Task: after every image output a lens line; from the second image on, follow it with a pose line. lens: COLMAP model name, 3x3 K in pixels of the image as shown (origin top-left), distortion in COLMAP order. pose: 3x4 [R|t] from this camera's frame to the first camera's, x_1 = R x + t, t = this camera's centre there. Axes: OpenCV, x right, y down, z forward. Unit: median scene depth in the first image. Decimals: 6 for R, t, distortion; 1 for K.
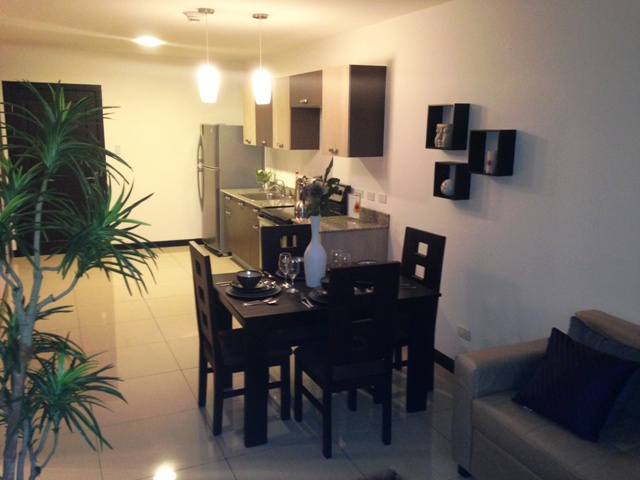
lens RADIAL K [[589.6, 0, 324.0], [0, 589.6, 241.2], [0, 0, 1]] dist [0.121230, 0.000000]
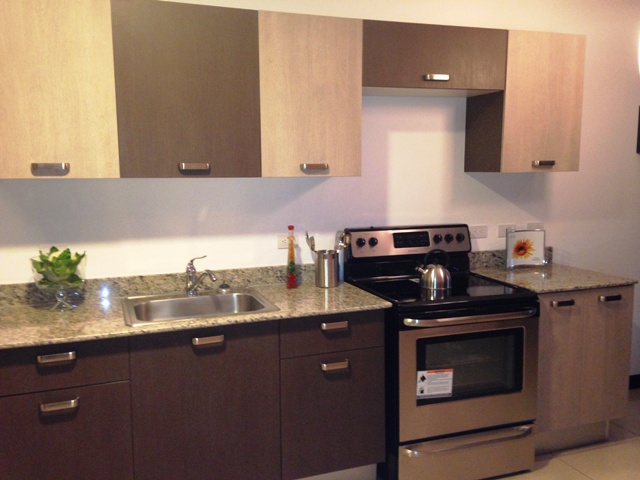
lens RADIAL K [[635.3, 0, 321.5], [0, 635.3, 235.1], [0, 0, 1]] dist [0.030158, 0.000000]
pose [[0.064795, -0.132908, 0.989008, -0.462602], [0.205050, 0.971715, 0.117150, -0.141263], [-0.976604, 0.195206, 0.090215, 0.809267]]
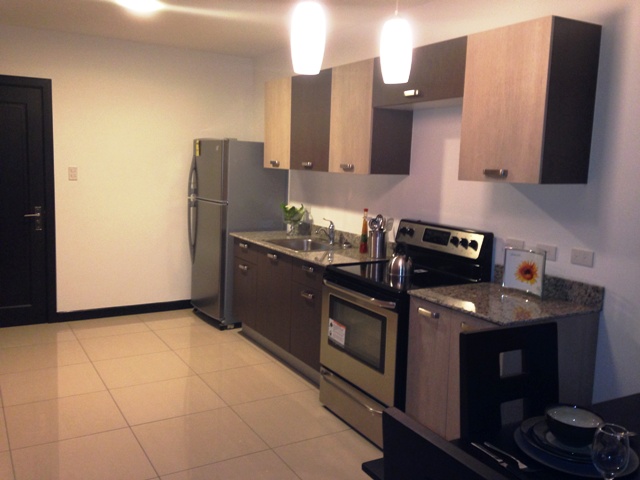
lens RADIAL K [[589.6, 0, 315.2], [0, 589.6, 237.6], [0, 0, 1]] dist [0.121230, 0.000000]
pose [[0.994806, 0.004943, 0.101668, -0.146073], [0.001587, 0.997946, -0.064048, -0.037530], [-0.101776, 0.063876, 0.992754, 0.309489]]
